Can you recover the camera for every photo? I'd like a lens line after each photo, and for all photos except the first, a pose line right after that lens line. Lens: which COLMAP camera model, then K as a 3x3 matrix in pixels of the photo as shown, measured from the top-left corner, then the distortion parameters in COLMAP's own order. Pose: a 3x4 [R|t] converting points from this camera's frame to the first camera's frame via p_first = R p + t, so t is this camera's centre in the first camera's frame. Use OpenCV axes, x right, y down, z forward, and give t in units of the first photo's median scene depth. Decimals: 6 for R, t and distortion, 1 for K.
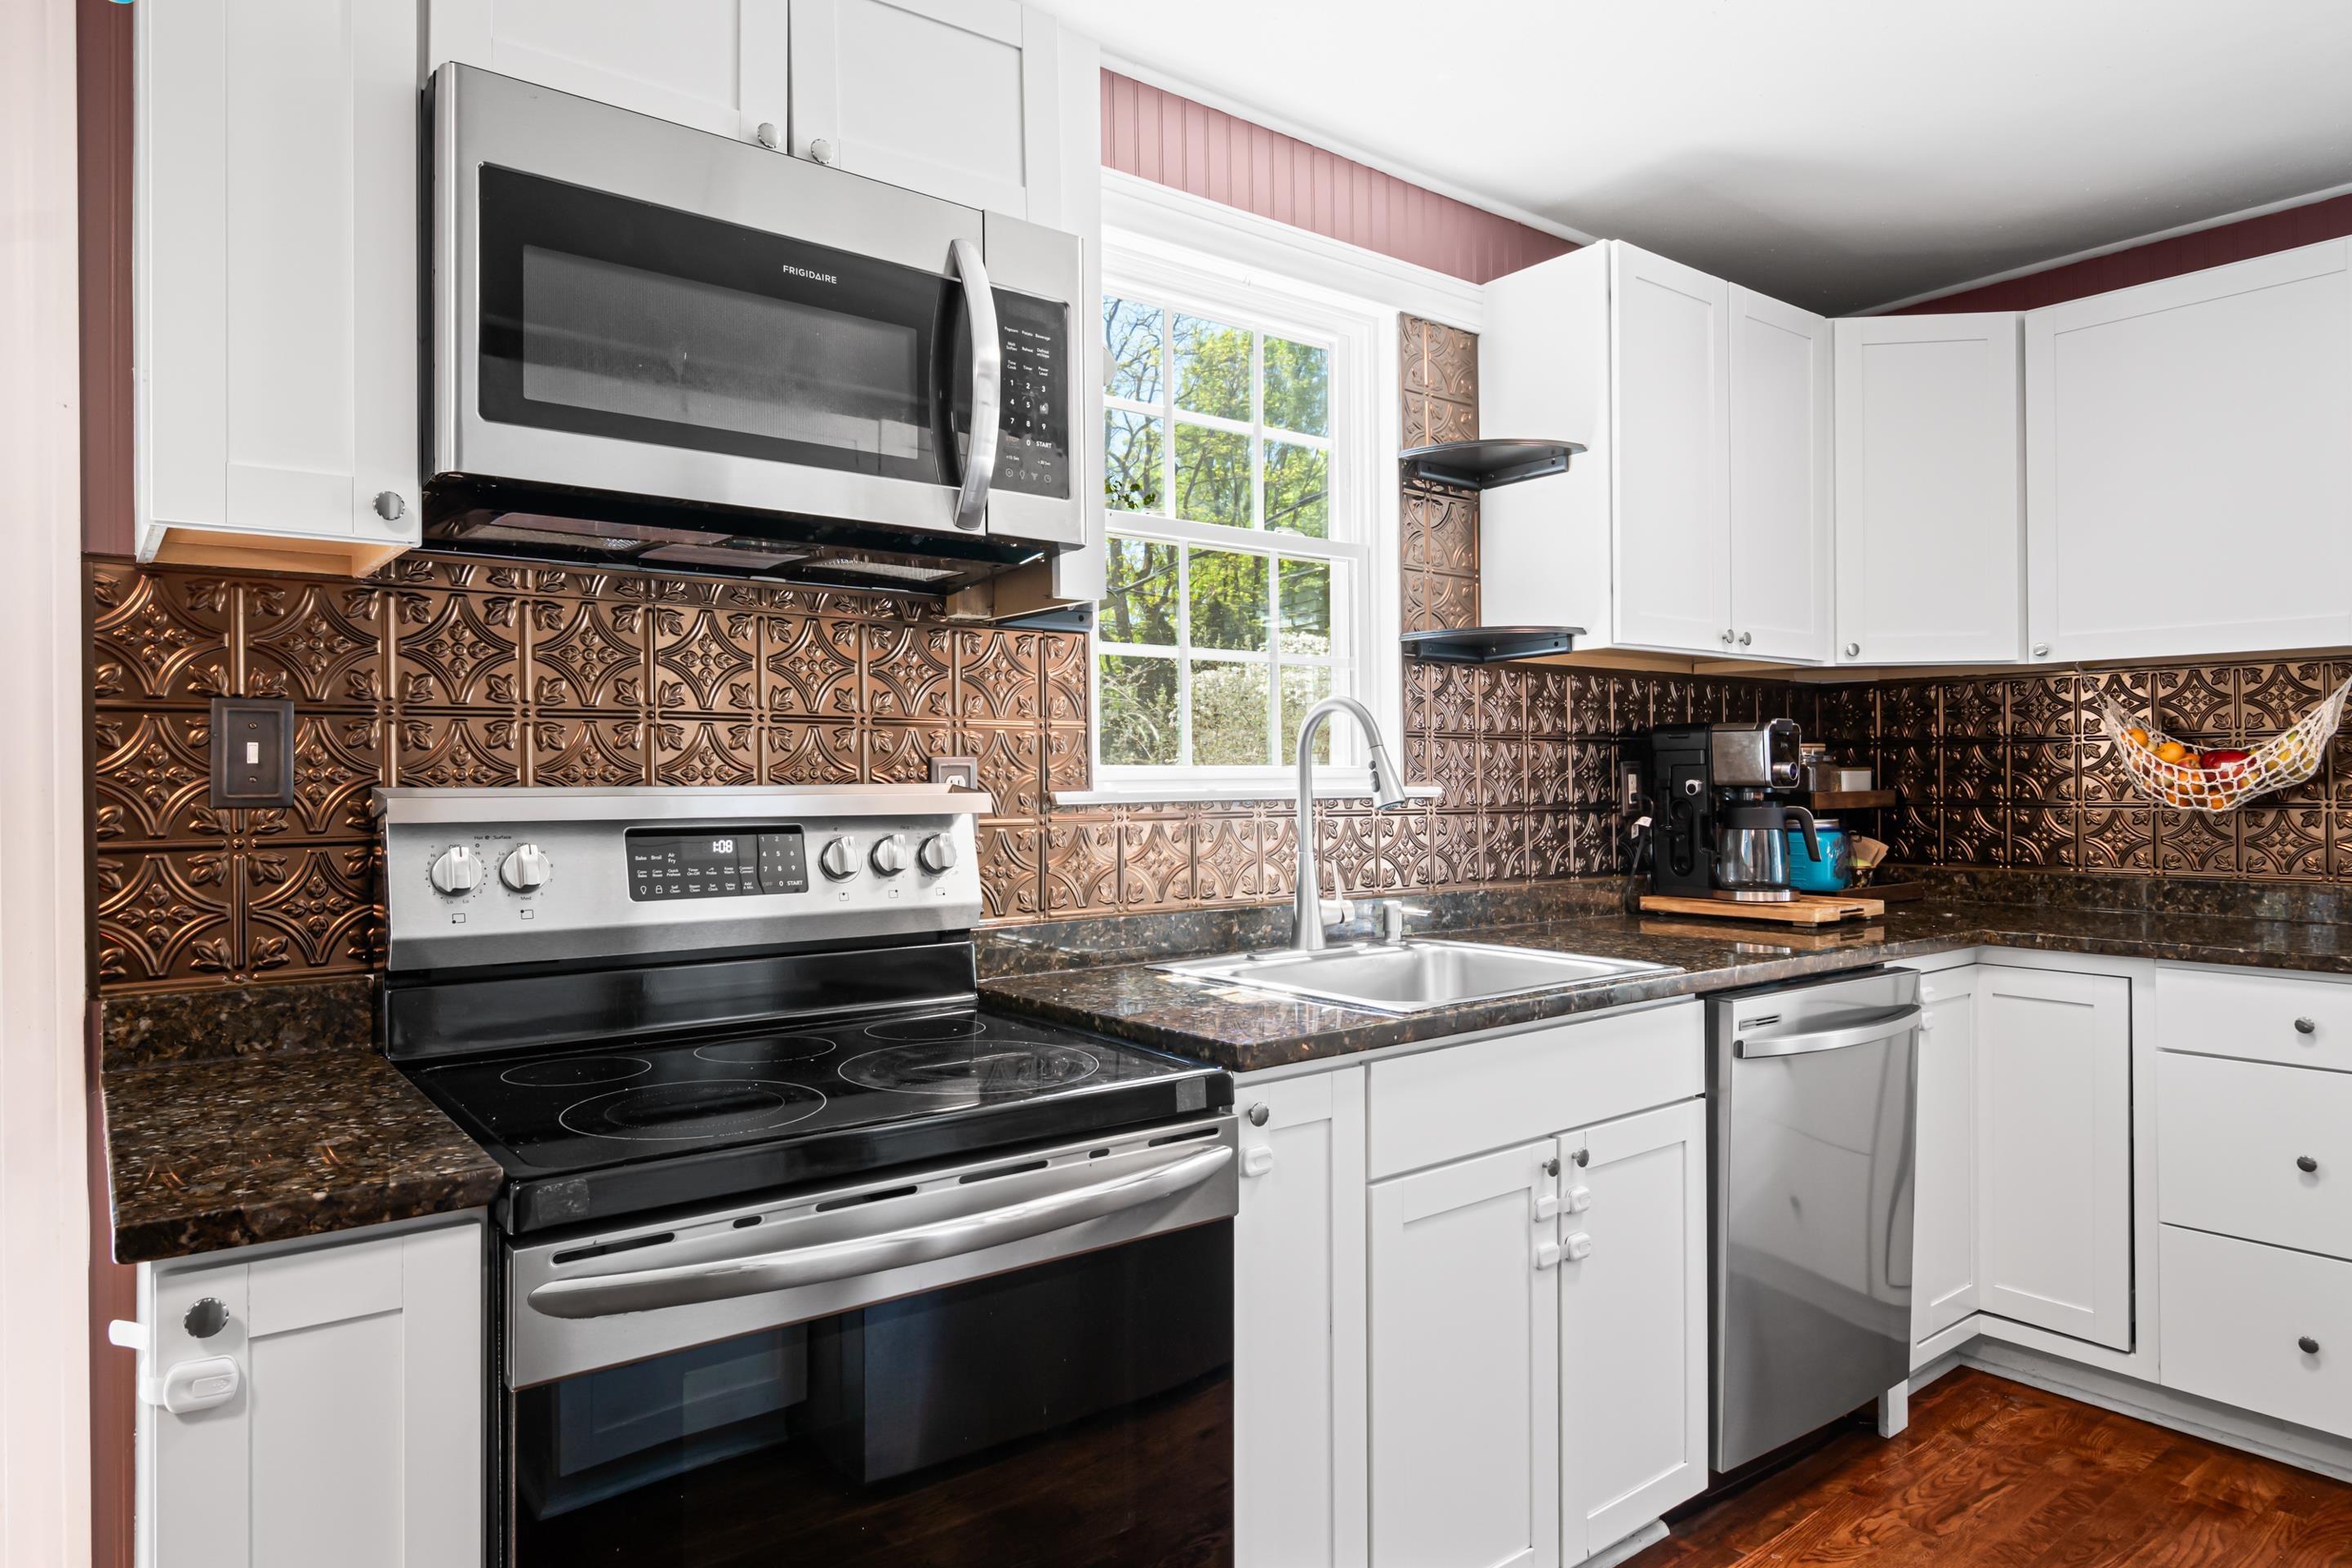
lens RADIAL K [[1420.0, 0, 1195.9], [0, 1420.0, 768.1], [0, 0, 1]] dist [-0.002229, -0.004685]
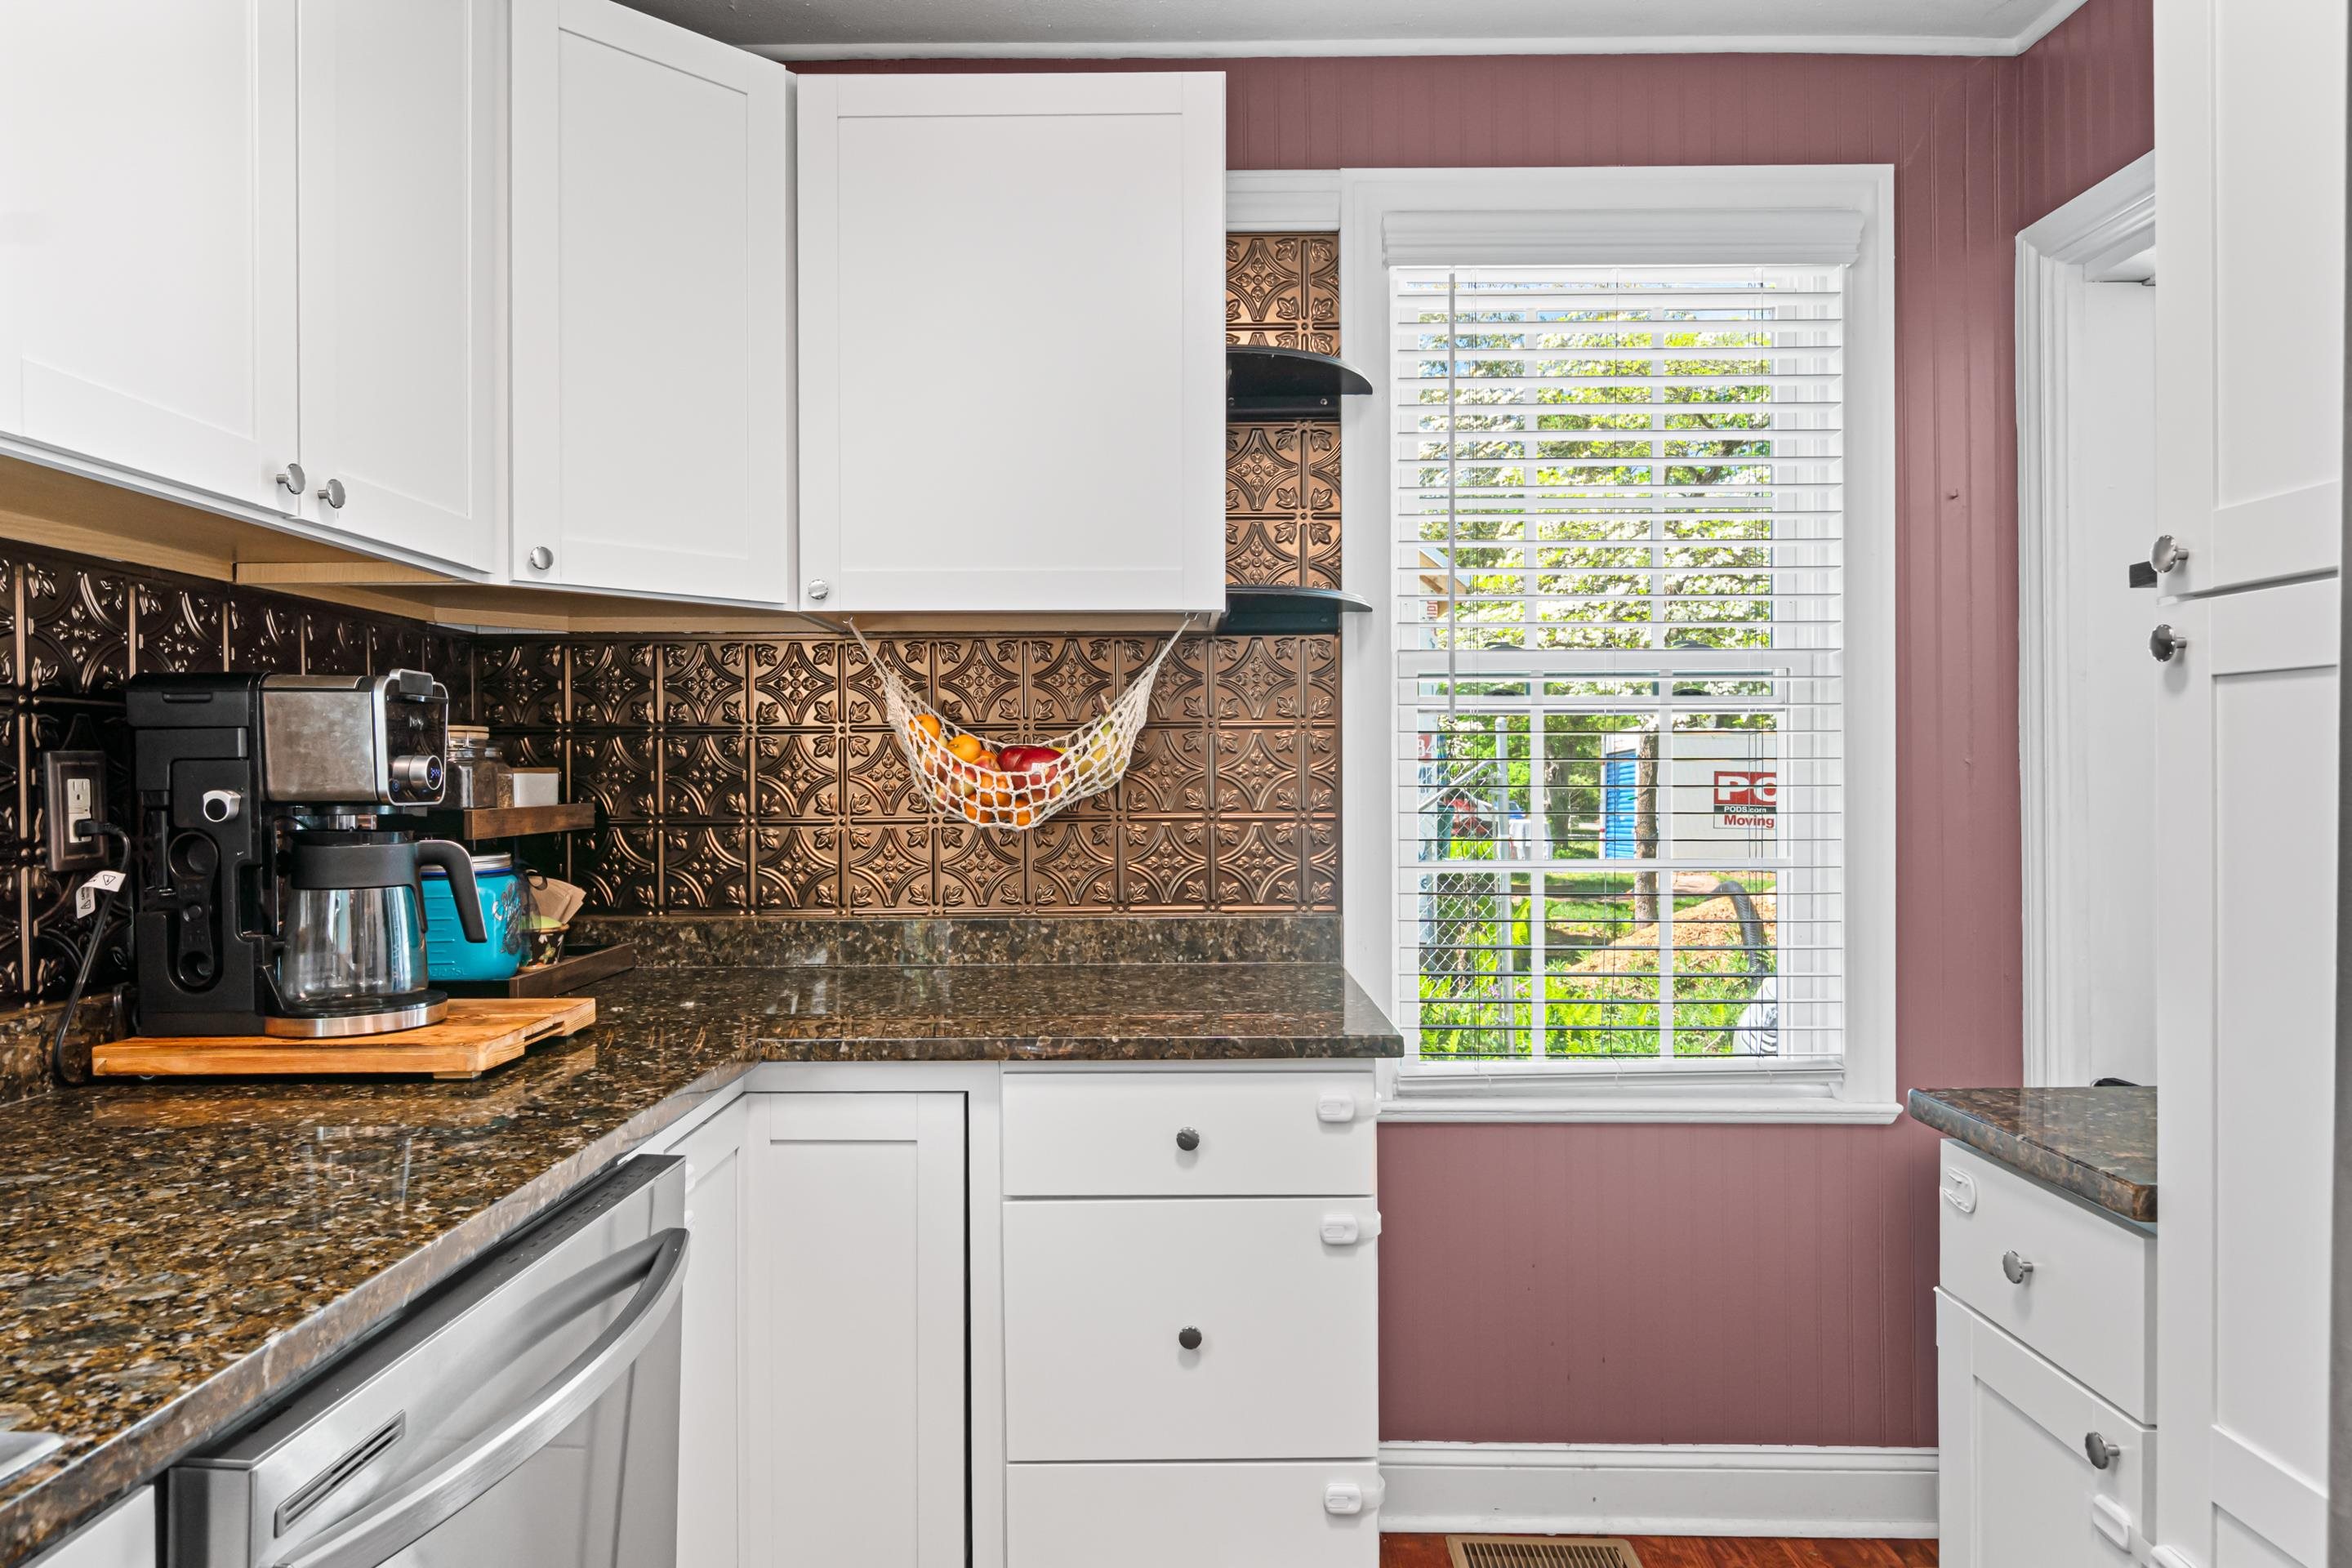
lens RADIAL K [[1420.0, 0, 1129.1], [0, 1420.0, 777.8], [0, 0, 1]] dist [-0.002229, -0.004685]
pose [[0.655548, 0.000007, 0.755154, 0.245232], [-0.003400, 0.999990, 0.002942, 0.001907], [-0.755146, -0.004496, 0.655541, 0.586677]]
